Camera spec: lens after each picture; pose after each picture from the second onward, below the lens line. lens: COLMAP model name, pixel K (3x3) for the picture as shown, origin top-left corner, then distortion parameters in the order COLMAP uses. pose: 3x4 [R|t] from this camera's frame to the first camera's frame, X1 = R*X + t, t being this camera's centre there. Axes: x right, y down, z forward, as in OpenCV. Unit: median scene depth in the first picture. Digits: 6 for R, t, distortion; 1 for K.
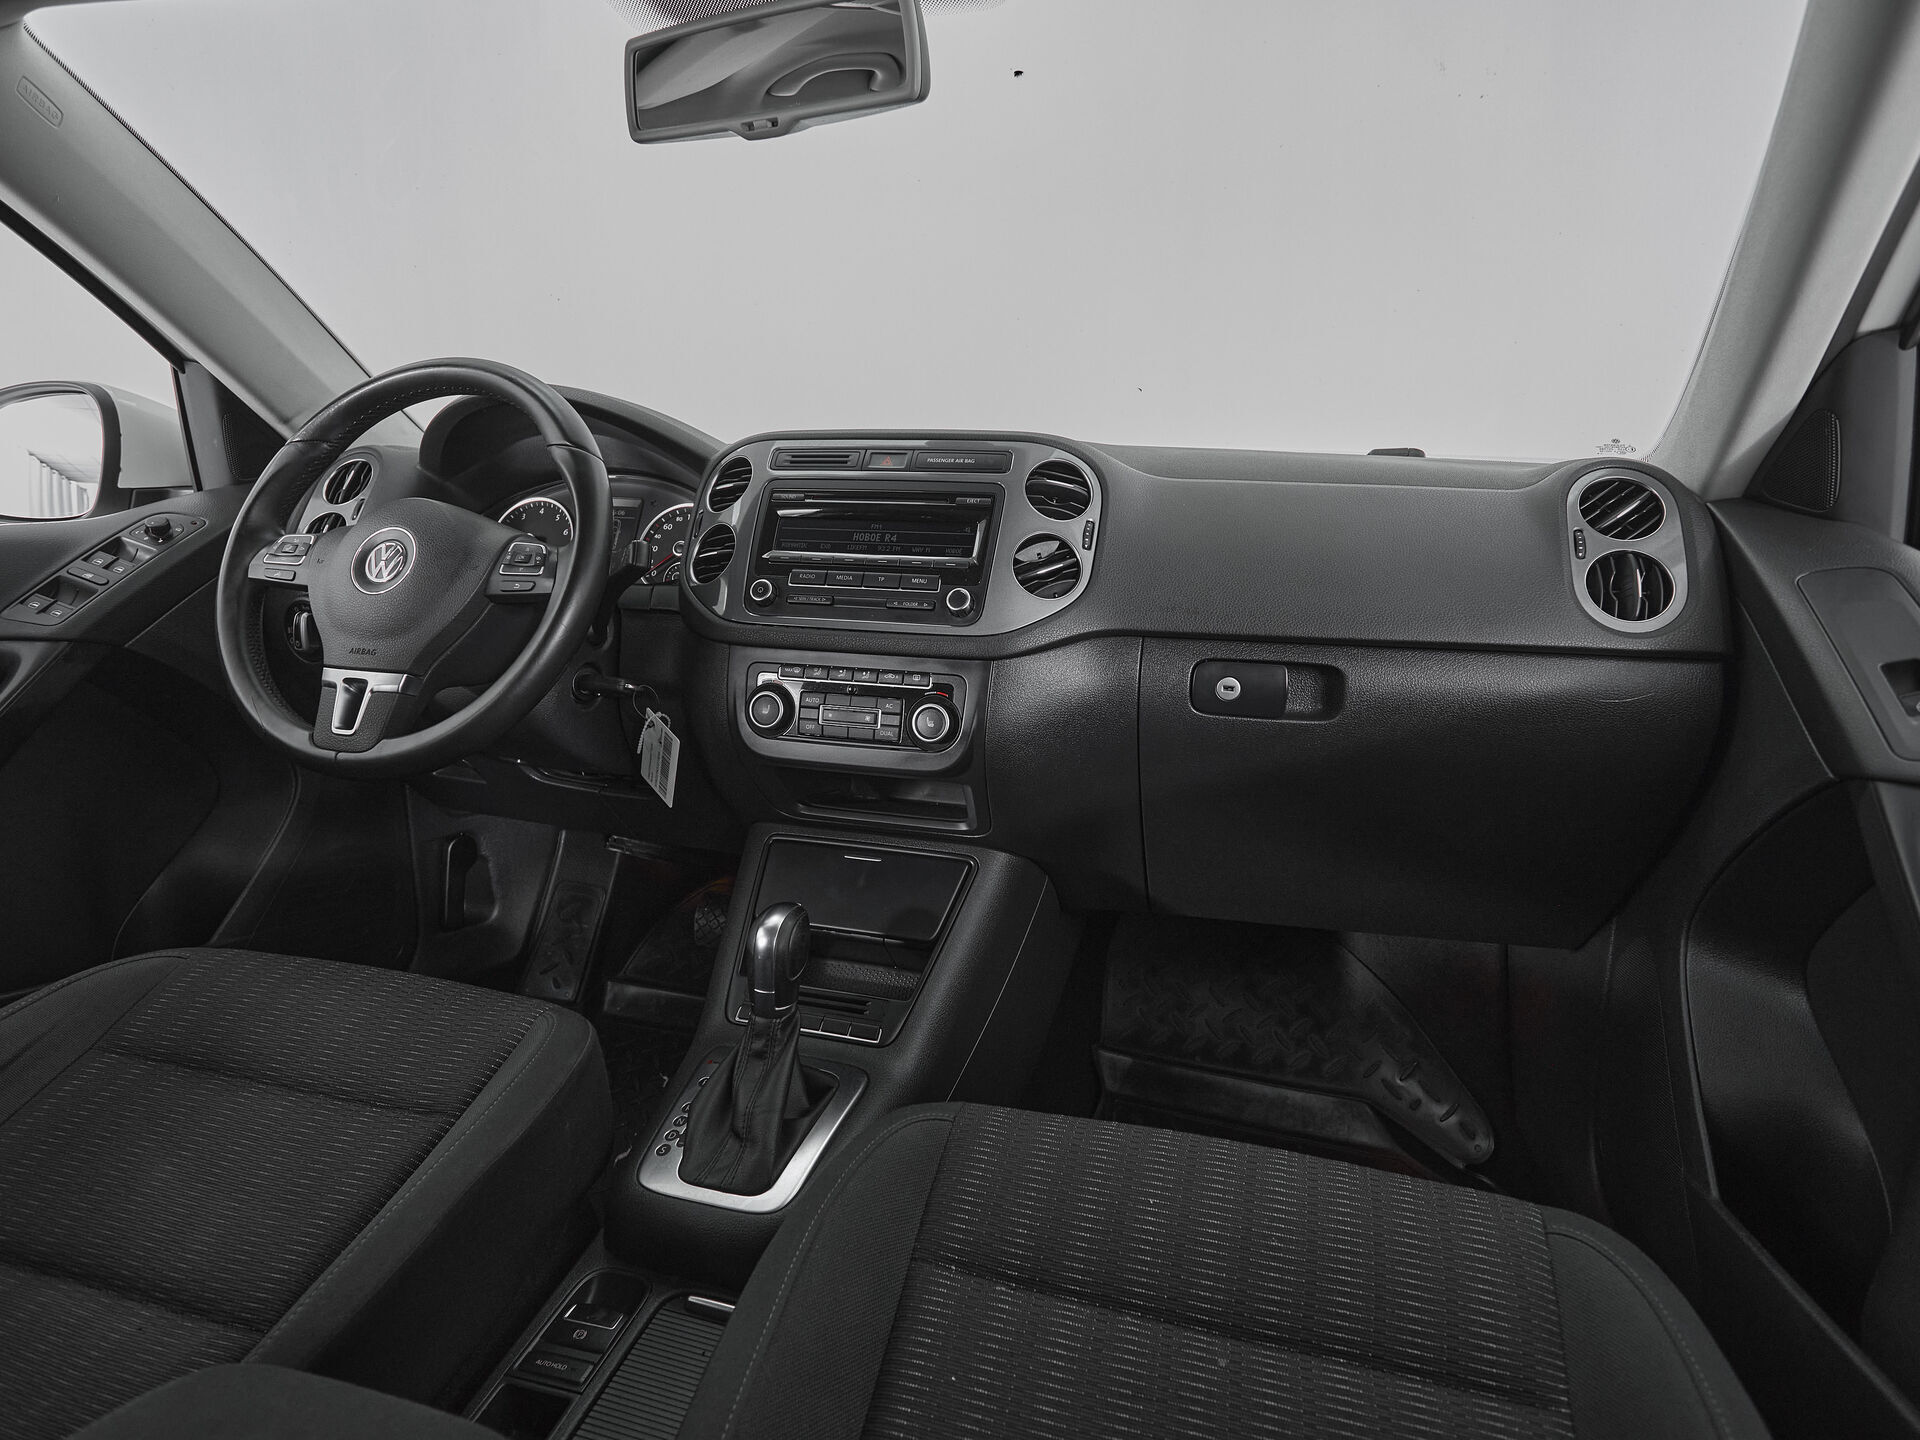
lens RADIAL K [[917.2, 0, 969.3], [0, 917.2, 689.3], [0, 0, 1]] dist [-0.002965, 0.000021]
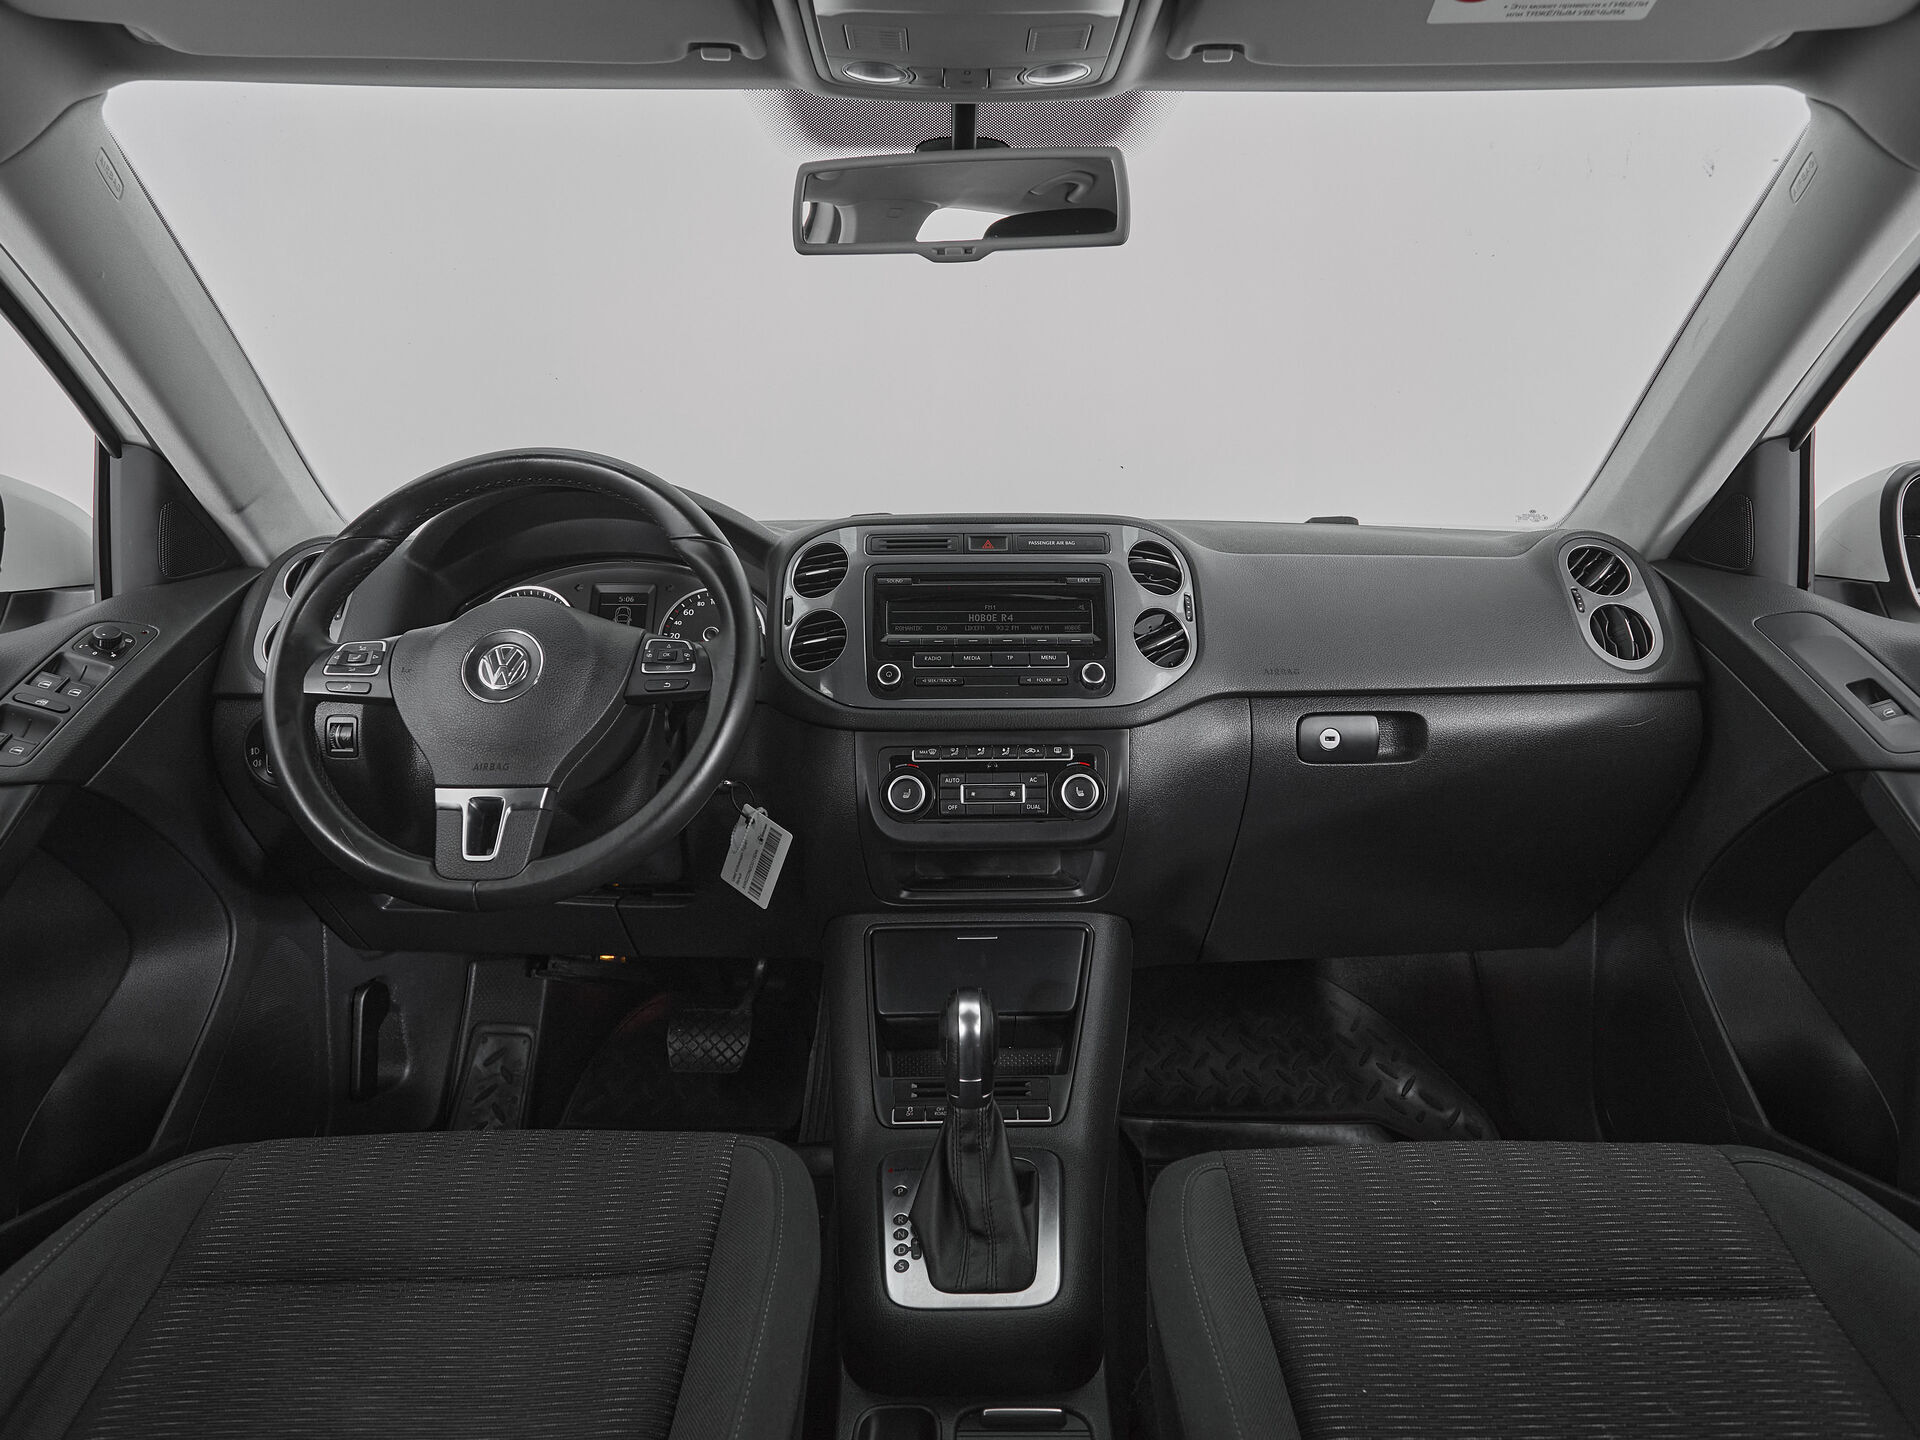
lens RADIAL K [[999.1, 0, 930.8], [0, 999.1, 650.9], [0, 0, 1]] dist [-0.000018, -0.001914]
pose [[0.967982, -0.050267, 0.245935, -0.461034], [0.076055, 0.992423, -0.096504, -0.025449], [-0.239221, 0.112118, 0.964470, -0.069796]]
